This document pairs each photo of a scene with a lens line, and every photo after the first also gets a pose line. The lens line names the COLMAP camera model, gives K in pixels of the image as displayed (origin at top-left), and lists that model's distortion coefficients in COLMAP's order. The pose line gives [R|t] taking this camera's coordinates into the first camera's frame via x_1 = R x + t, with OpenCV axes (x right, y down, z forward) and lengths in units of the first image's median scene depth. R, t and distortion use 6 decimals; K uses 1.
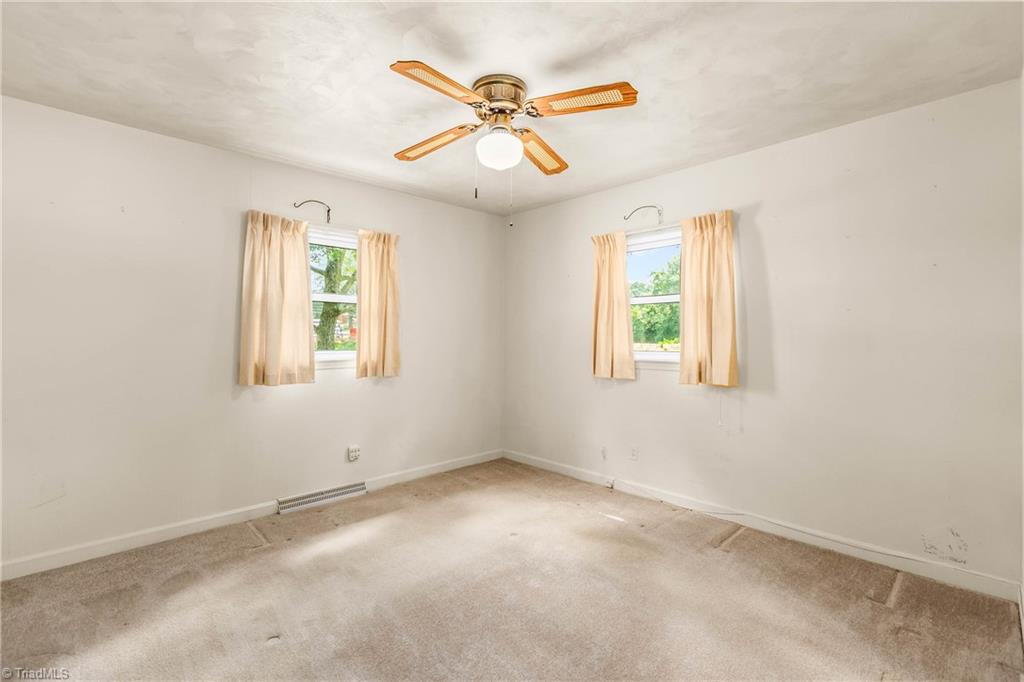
lens RADIAL K [[464.0, 0, 513.3], [0, 464.0, 330.7], [0, 0, 1]] dist [-0.018399, 0.000020]
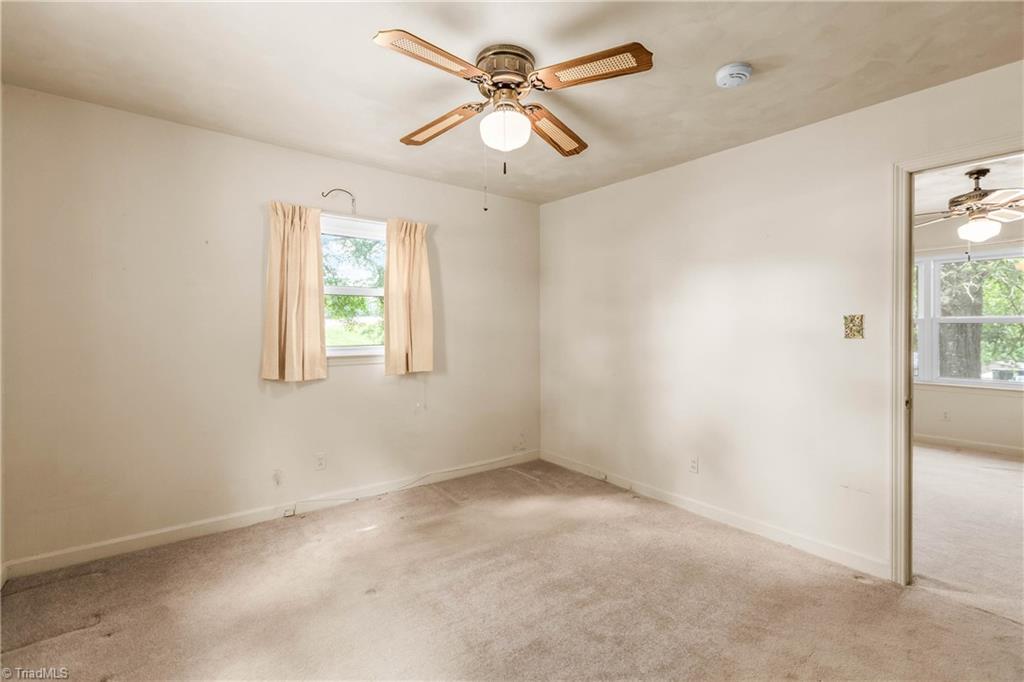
lens RADIAL K [[464.0, 0, 513.3], [0, 464.0, 330.7], [0, 0, 1]] dist [-0.018399, 0.000020]
pose [[0.077488, -0.008388, 0.996958, -0.657152], [-0.014728, 0.999846, 0.009557, -0.000958], [-0.996884, -0.015424, 0.077353, 0.634669]]
